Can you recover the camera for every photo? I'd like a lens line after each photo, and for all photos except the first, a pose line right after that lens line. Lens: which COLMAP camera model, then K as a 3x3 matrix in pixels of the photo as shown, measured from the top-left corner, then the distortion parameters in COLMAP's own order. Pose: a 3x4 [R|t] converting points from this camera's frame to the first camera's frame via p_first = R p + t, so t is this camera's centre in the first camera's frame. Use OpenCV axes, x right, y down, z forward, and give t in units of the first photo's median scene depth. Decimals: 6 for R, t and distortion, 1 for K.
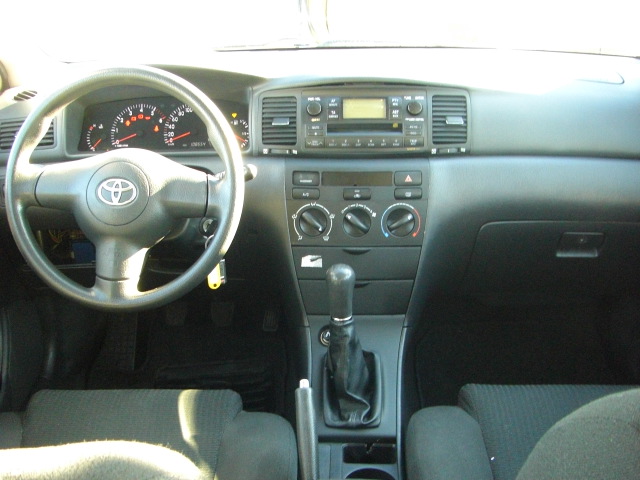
lens RADIAL K [[728.7, 0, 296.9], [0, 728.7, 291.0], [0, 0, 1]] dist [-0.184109, 0.077984]
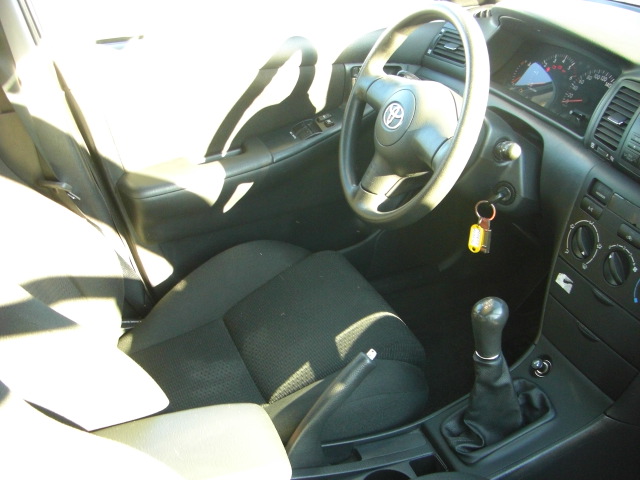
lens RADIAL K [[728.7, 0, 296.9], [0, 728.7, 291.0], [0, 0, 1]] dist [-0.184109, 0.077984]
pose [[0.382574, 0.516661, -0.765962, 0.554795], [-0.397731, 0.840379, 0.368202, -0.217975], [0.833935, 0.163782, 0.526999, 0.305471]]
